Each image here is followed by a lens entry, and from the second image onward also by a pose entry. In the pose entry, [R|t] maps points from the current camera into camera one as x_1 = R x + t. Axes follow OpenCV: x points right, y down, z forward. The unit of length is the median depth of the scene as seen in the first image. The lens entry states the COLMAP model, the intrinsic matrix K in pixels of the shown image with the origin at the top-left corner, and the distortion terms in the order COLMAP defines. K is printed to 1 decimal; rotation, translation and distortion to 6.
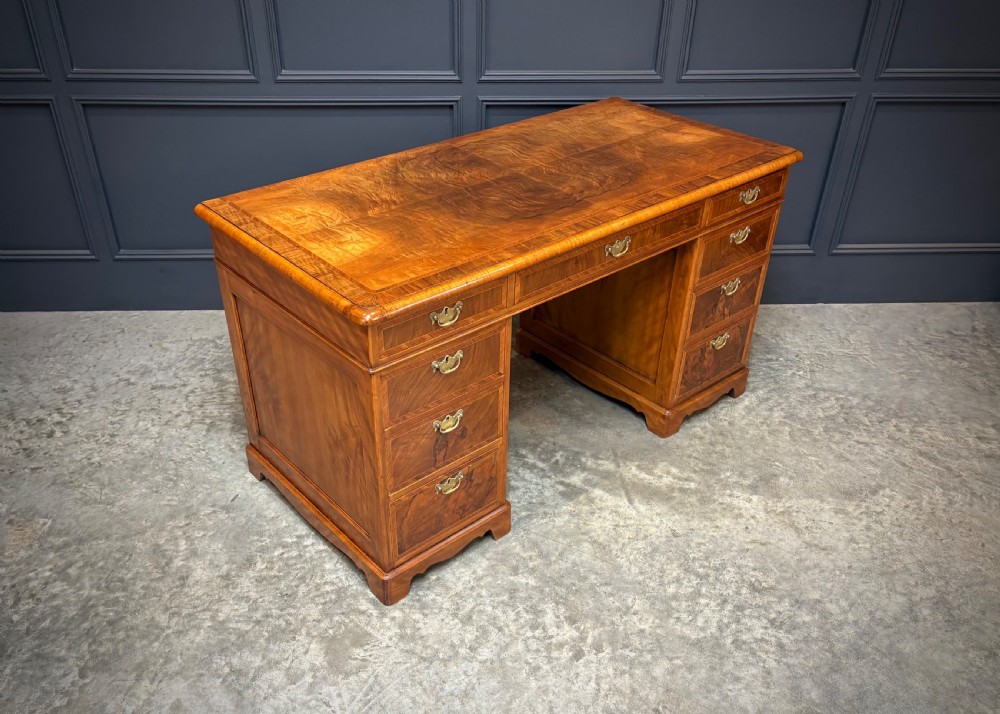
lens RADIAL K [[848.8, 0, 476.7], [0, 848.8, 403.6], [0, 0, 1]] dist [0.014283, -0.001992]
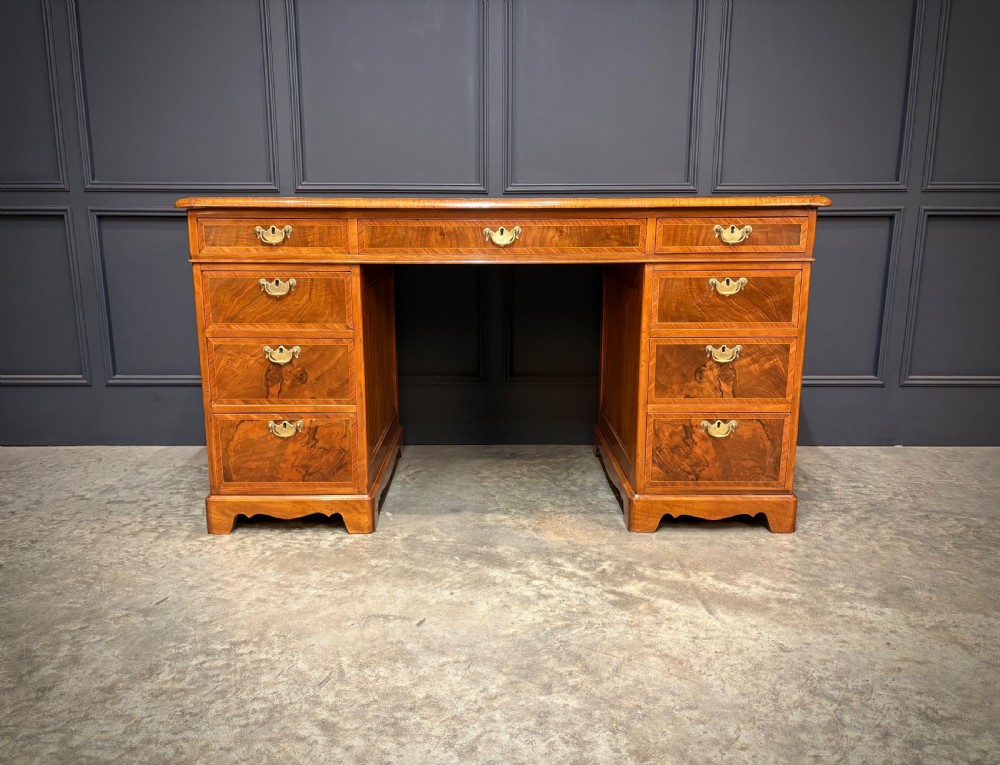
lens RADIAL K [[769.8, 0, 490.6], [0, 769.8, 380.5], [0, 0, 1]] dist [0.056222, -0.062329]
pose [[0.999372, 0.000954, -0.035424, 0.022394], [-0.014449, 0.923739, -0.382749, 0.202854], [0.032358, 0.383021, 0.923173, 0.347707]]
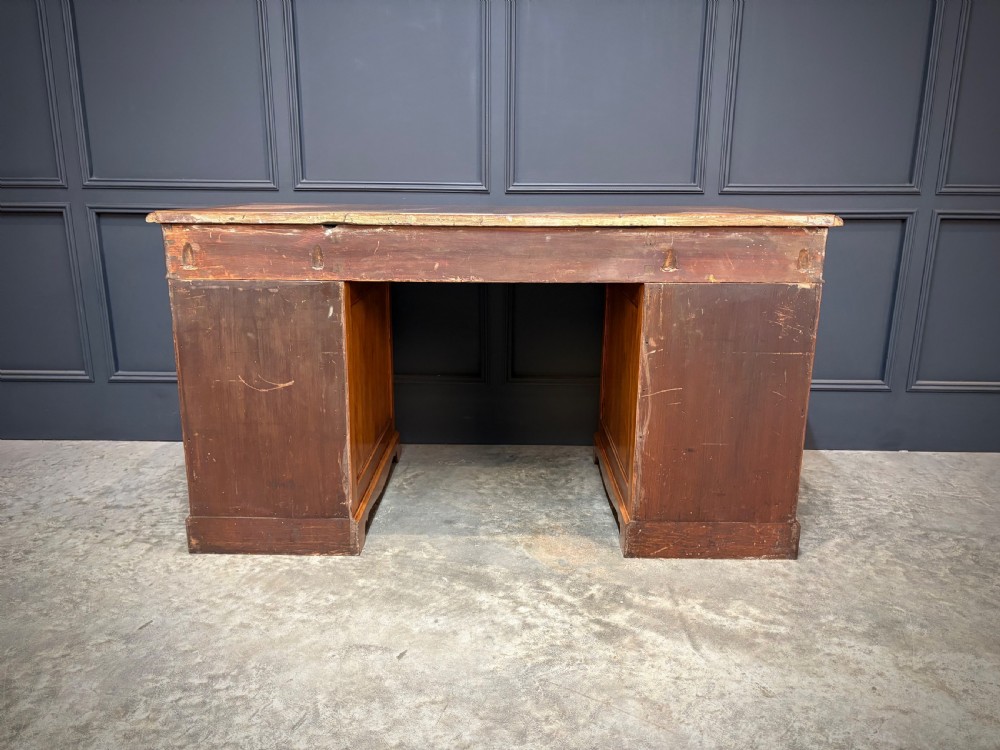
lens RADIAL K [[757.1, 0, 500.0], [0, 757.1, 375.0], [0, 0, 1]] dist [0.057904, -0.067063]
pose [[0.998507, 0.013310, -0.052975, 0.055000], [-0.030617, 0.939551, -0.341038, 0.134285], [0.045234, 0.342150, 0.938556, 0.351222]]
